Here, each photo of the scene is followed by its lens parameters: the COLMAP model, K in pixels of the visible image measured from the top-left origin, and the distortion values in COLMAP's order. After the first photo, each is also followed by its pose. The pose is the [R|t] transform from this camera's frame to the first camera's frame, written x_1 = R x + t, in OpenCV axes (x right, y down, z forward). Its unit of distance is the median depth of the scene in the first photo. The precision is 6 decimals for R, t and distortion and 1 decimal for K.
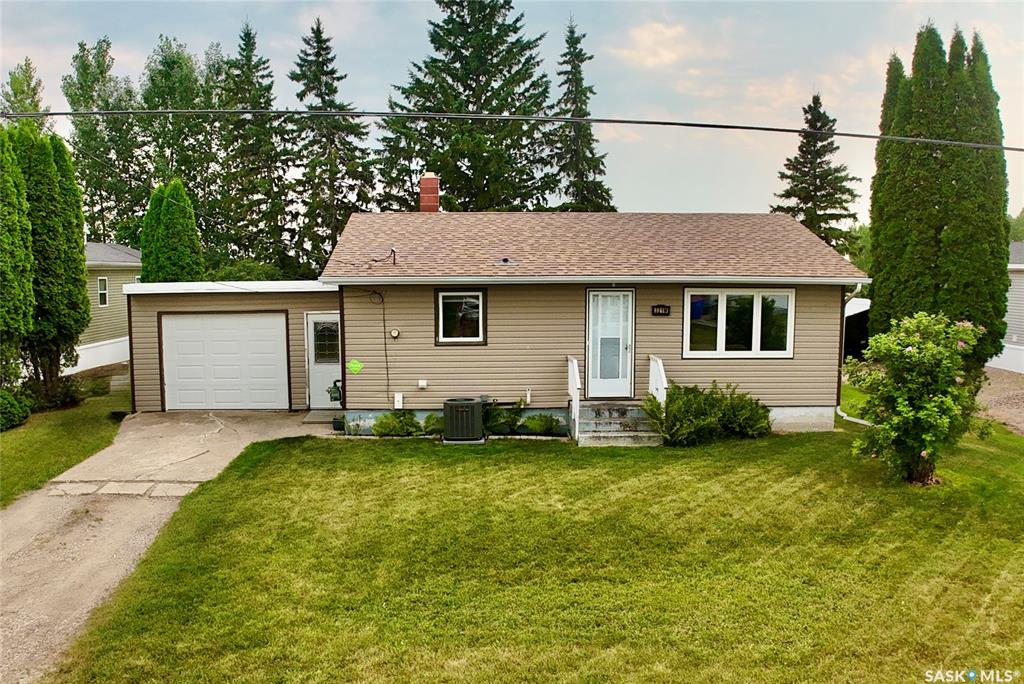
lens RADIAL K [[811.5, 0, 464.5], [0, 811.5, 385.4], [0, 0, 1]] dist [-0.147028, -0.019988]
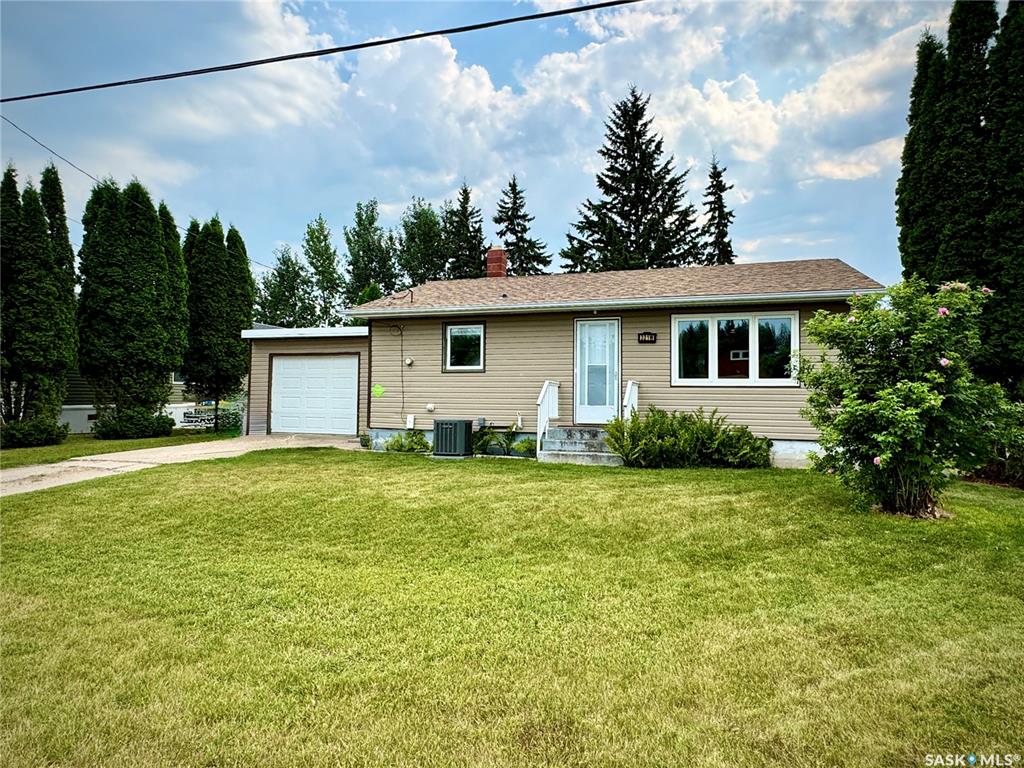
lens RADIAL K [[595.5, 0, 506.8], [0, 595.5, 379.2], [0, 0, 1]] dist [-0.014762, 0.006522]
pose [[0.951745, 0.007710, -0.306792, 0.302147], [-0.057735, 0.986333, -0.154319, 0.081586], [0.301409, 0.164584, 0.939183, 0.253209]]
